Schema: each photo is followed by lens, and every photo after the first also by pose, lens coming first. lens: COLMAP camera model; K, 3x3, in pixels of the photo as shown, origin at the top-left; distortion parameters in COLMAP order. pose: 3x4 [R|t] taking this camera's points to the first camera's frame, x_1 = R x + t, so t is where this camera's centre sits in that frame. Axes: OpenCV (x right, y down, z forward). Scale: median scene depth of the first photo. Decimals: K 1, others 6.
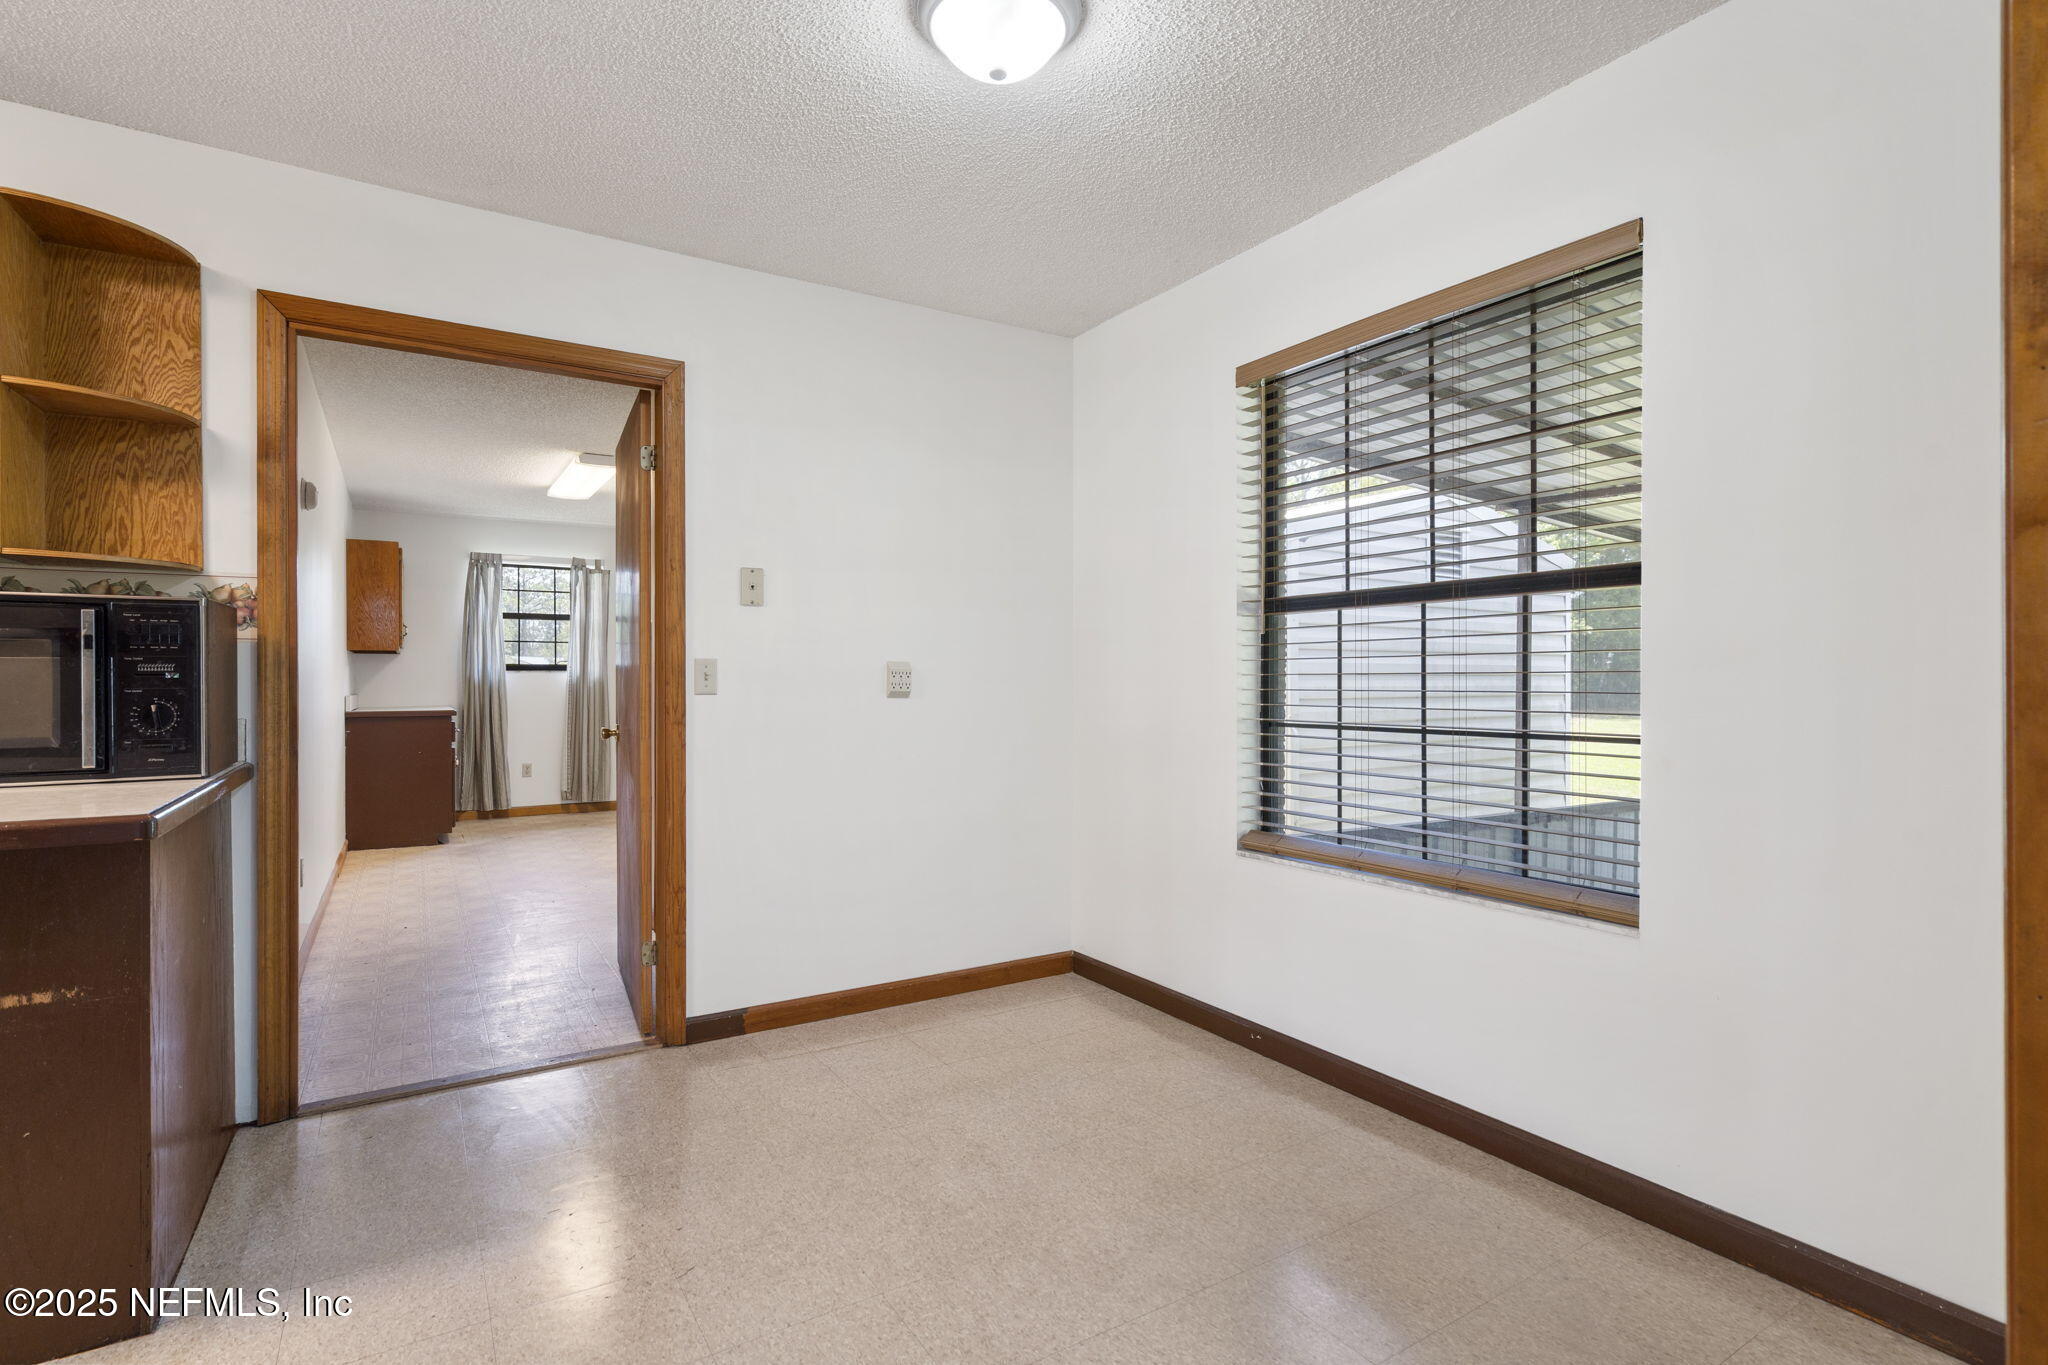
lens RADIAL K [[985.8, 0, 1024.0], [0, 985.8, 682.5], [0, 0, 1]] dist [0.010938, 0.000387]
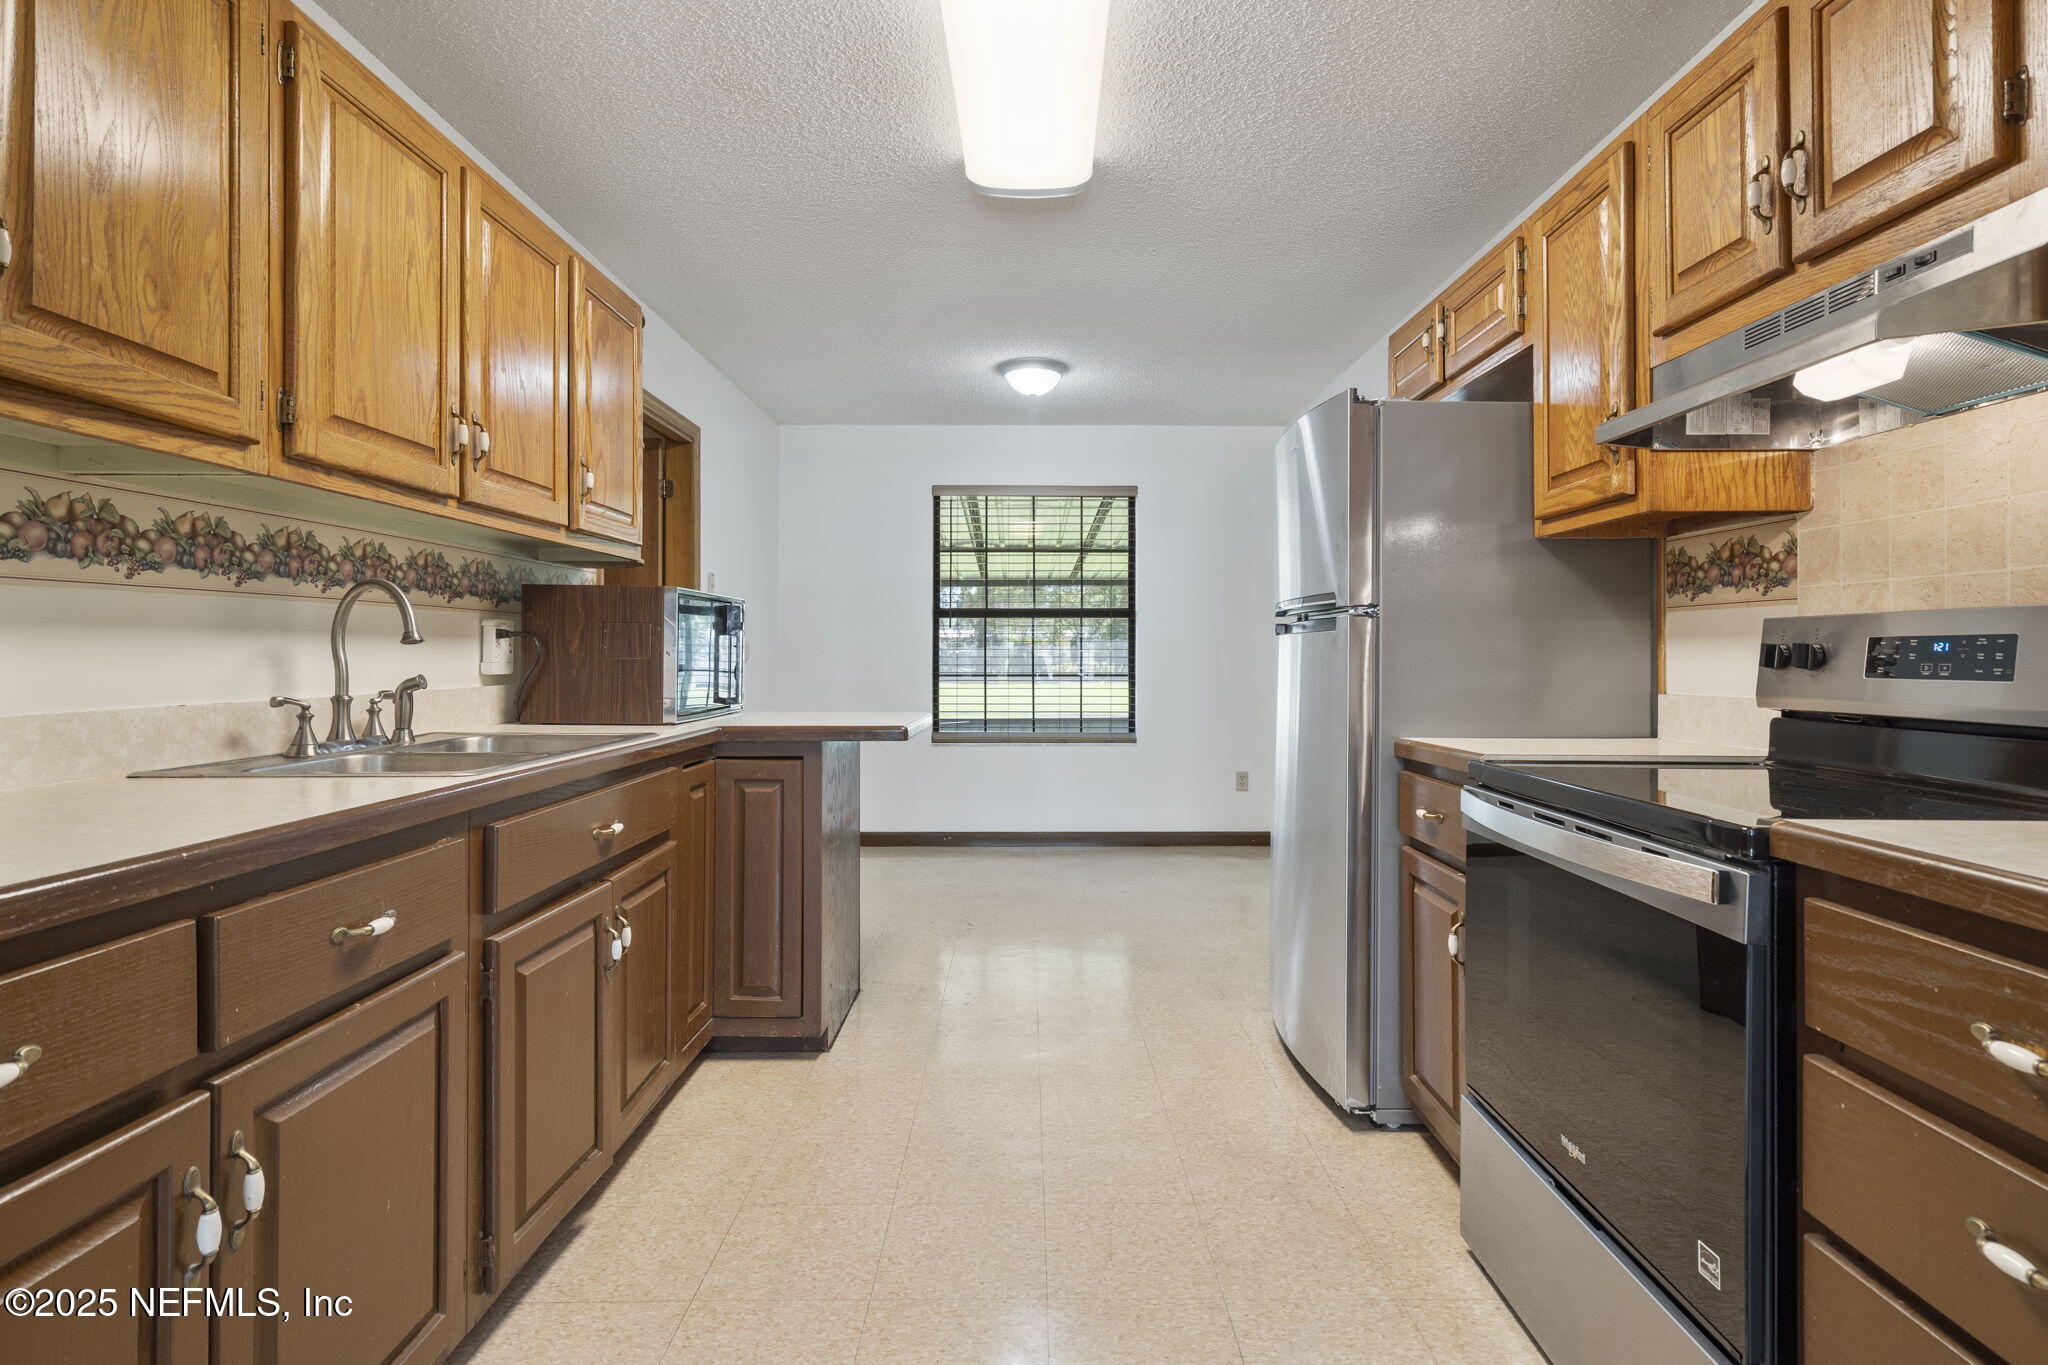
lens RADIAL K [[1035.3, 0, 1030.4], [0, 1035.3, 650.7], [0, 0, 1]] dist [0.008607, 0.000138]
pose [[0.524216, 0.005488, 0.851568, -1.741307], [-0.001184, 0.999983, -0.005716, 0.006461], [-0.851585, 0.001988, 0.524213, -0.241663]]
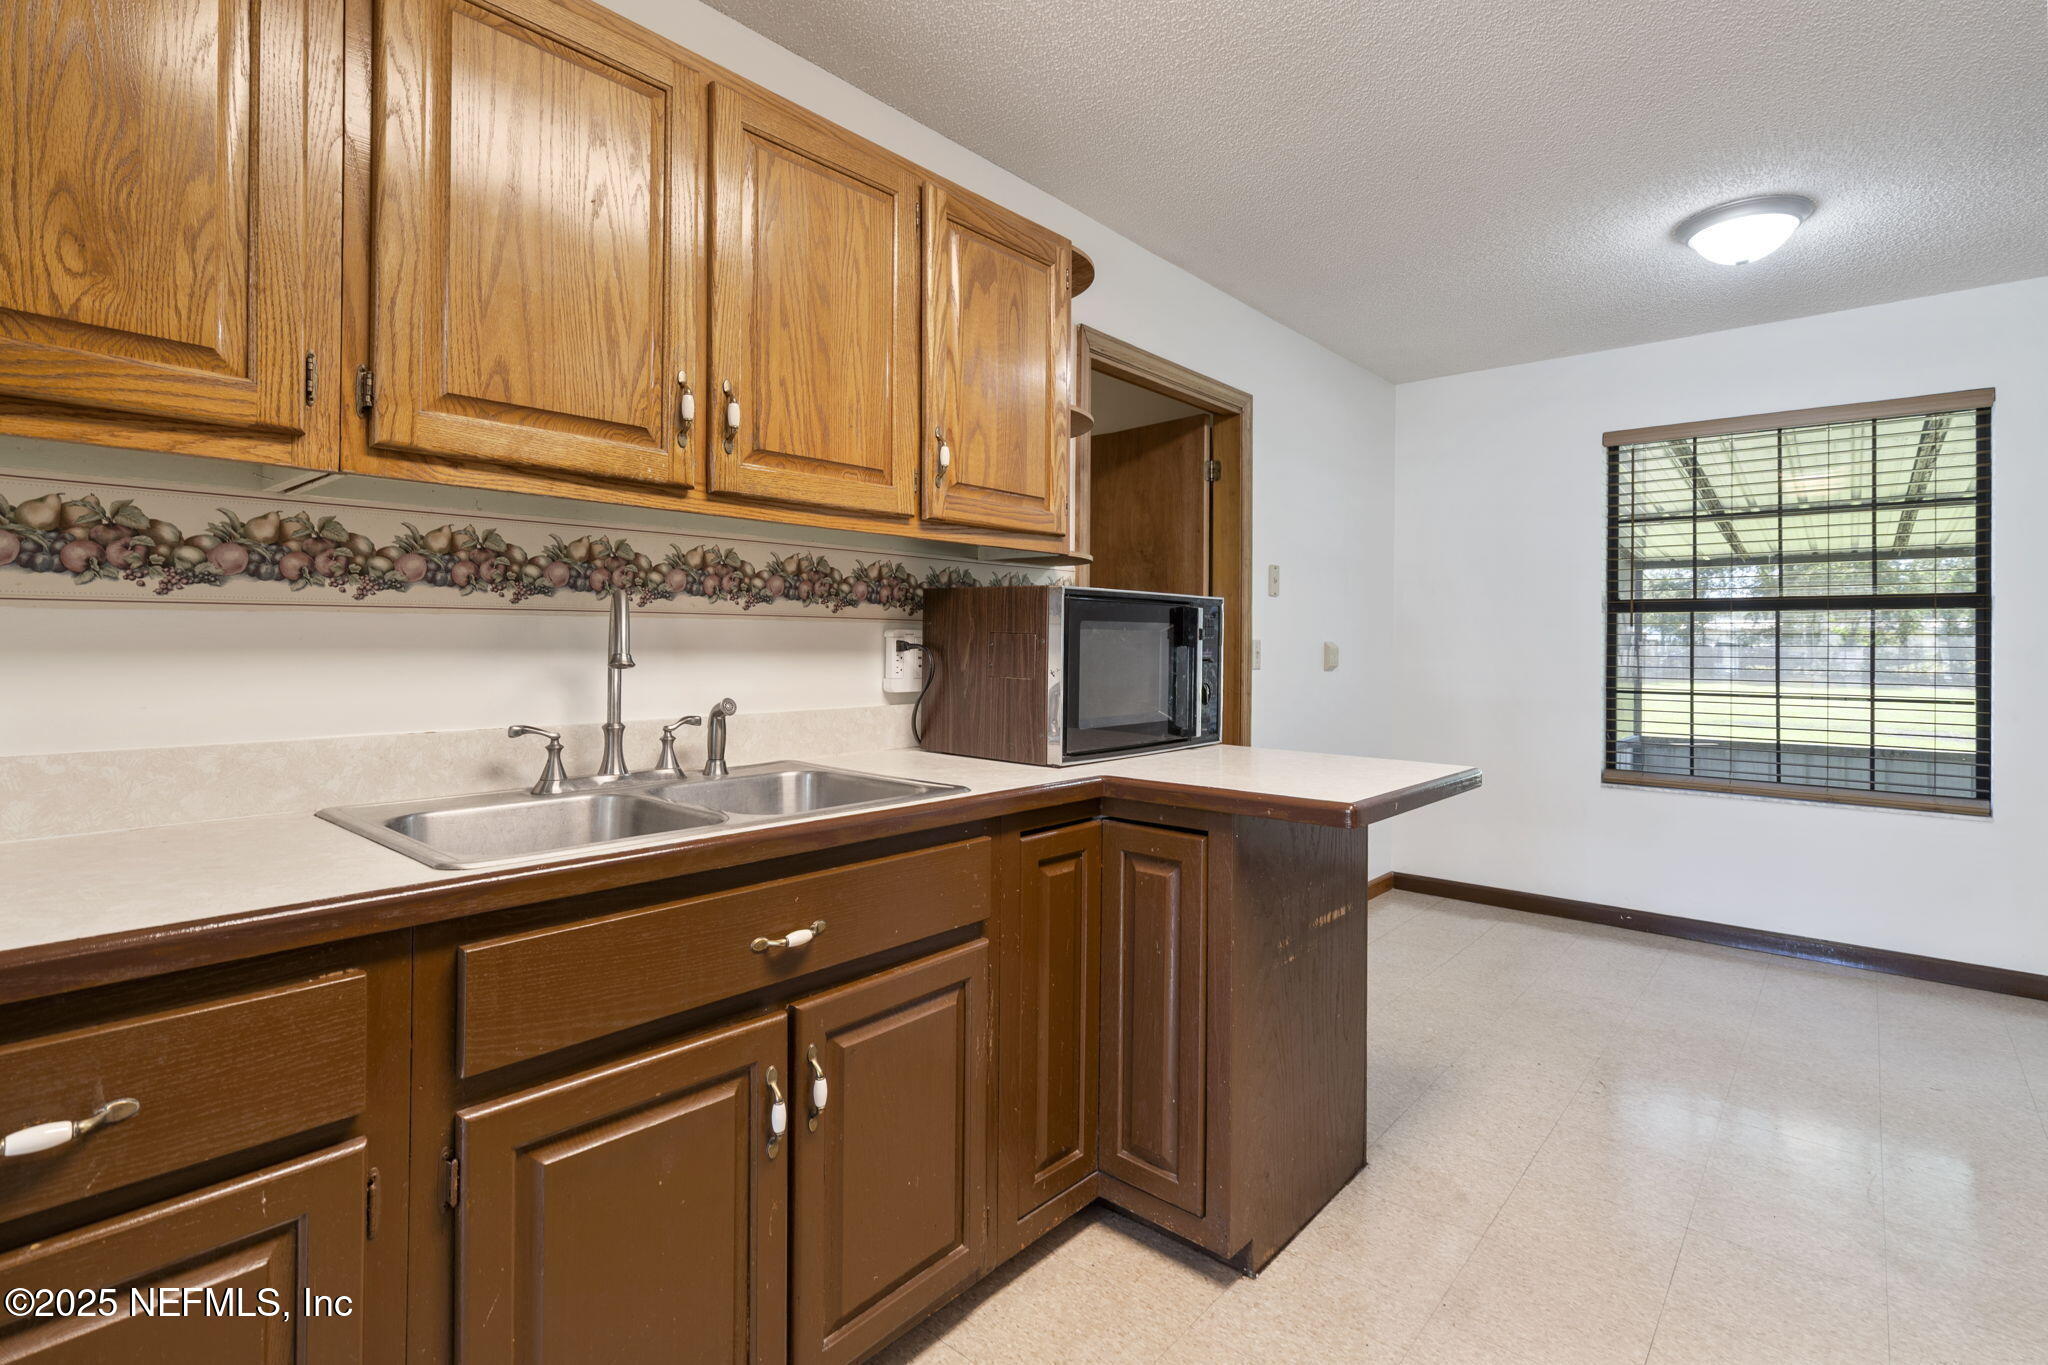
lens RADIAL K [[975.1, 0, 1021.4], [0, 975.1, 640.5], [0, 0, 1]] dist [-0.002173, -0.000498]
pose [[0.955508, 0.010678, 0.294773, -1.229803], [-0.009873, 0.999942, -0.004219, -0.021329], [-0.294801, 0.001121, 0.955558, -0.074006]]
